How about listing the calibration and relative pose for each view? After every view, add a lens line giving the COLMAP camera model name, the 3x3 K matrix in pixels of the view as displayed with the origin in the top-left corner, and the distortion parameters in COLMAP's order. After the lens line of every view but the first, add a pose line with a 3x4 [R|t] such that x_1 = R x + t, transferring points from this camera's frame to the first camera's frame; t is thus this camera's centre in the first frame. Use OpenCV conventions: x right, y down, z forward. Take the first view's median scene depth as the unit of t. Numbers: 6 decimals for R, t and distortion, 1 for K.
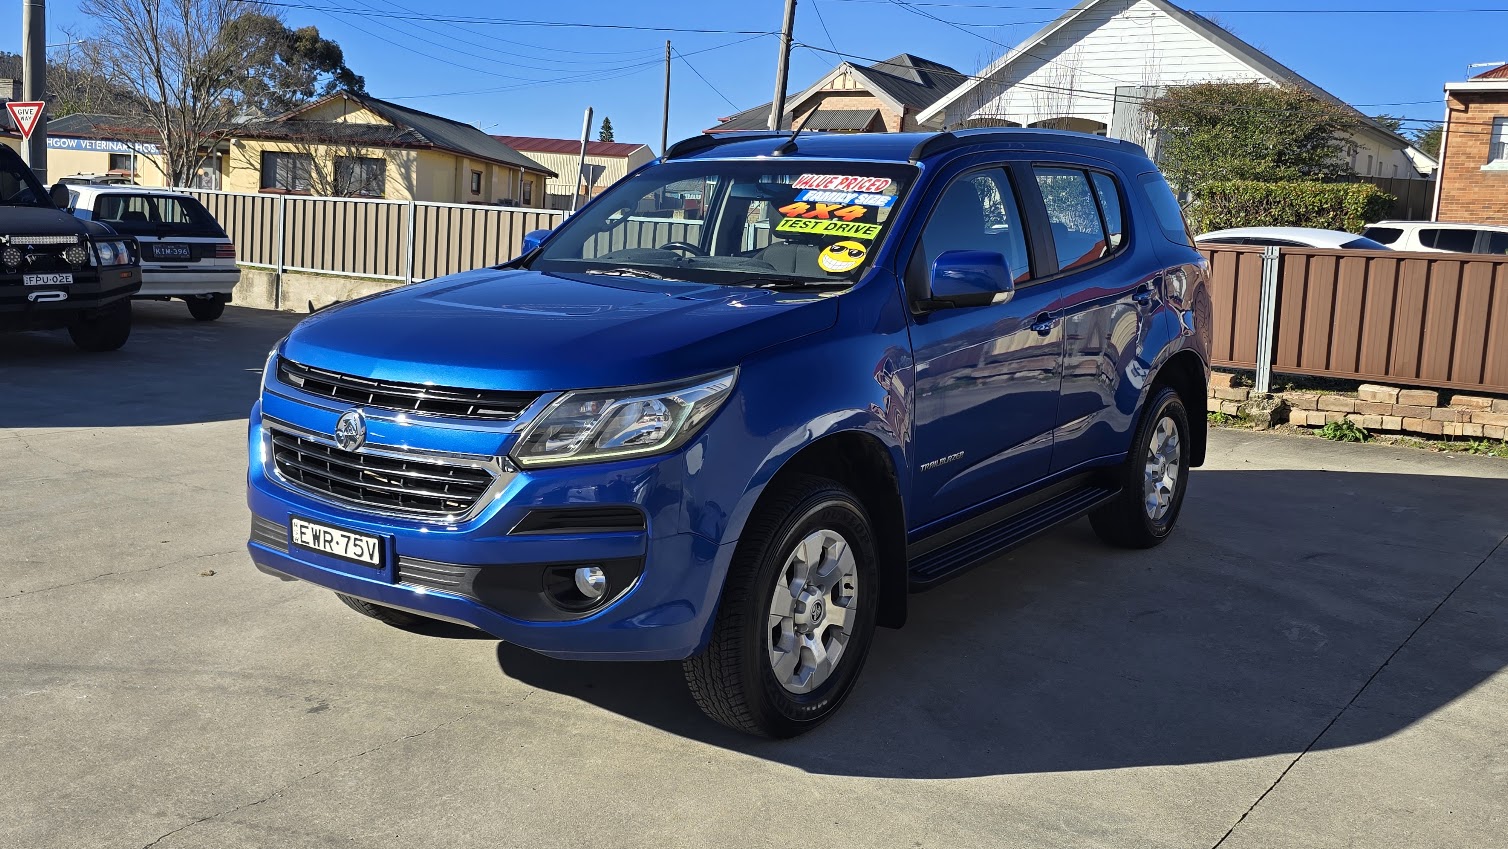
lens RADIAL K [[1369.7, 0, 749.4], [0, 1369.7, 403.7], [0, 0, 1]] dist [0.048320, 0.000000]
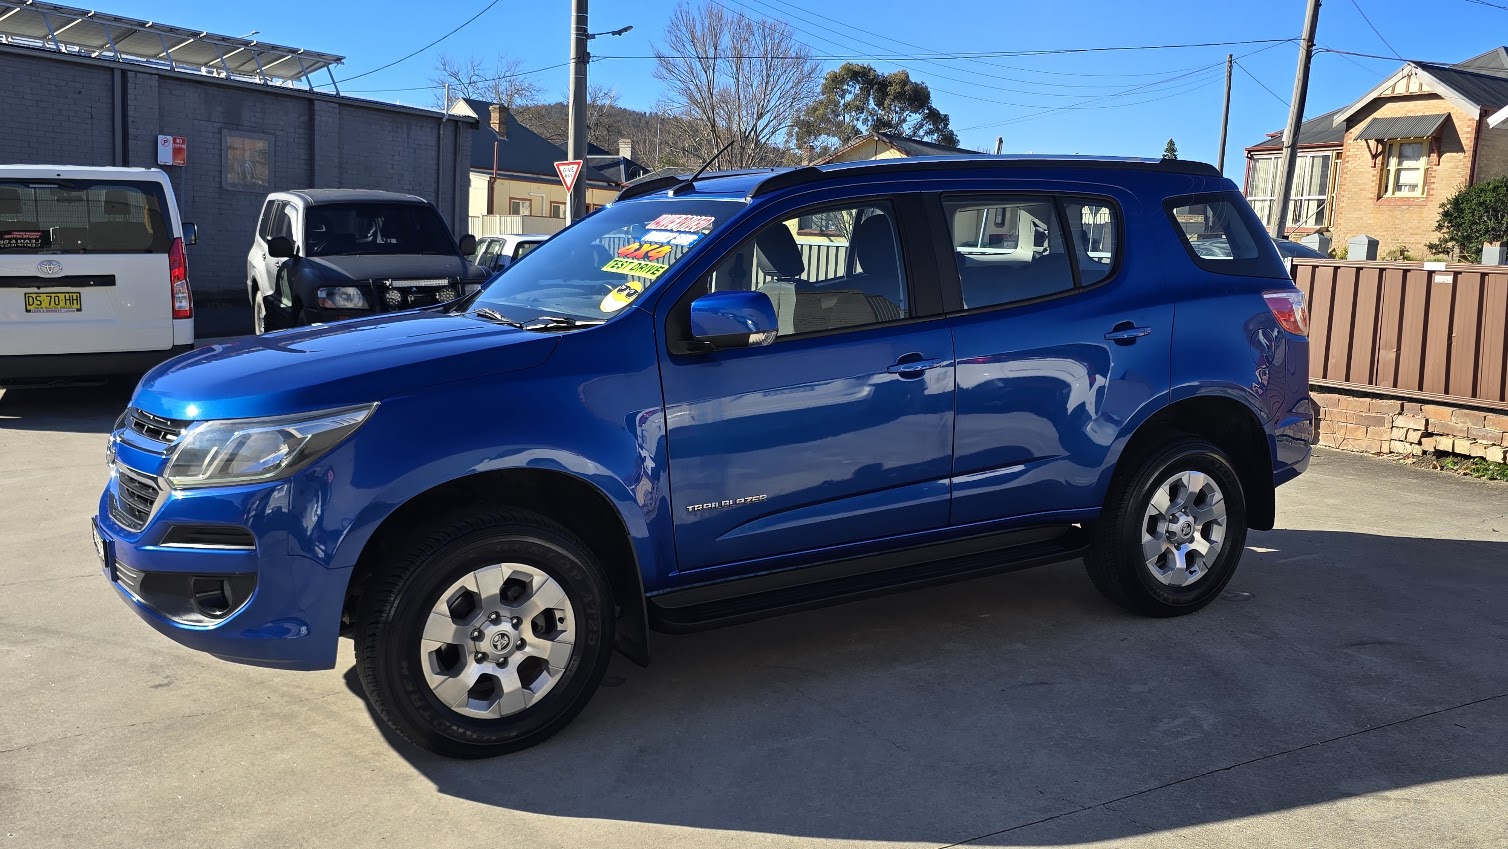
lens RADIAL K [[1369.7, 0, 775.0], [0, 1369.7, 442.2], [0, 0, 1]] dist [0.048320, 0.000000]
pose [[0.913886, 0.034219, -0.404525, 0.509315], [-0.031801, 0.999414, 0.012697, -0.014180], [0.404723, 0.001261, 0.914439, 0.104912]]
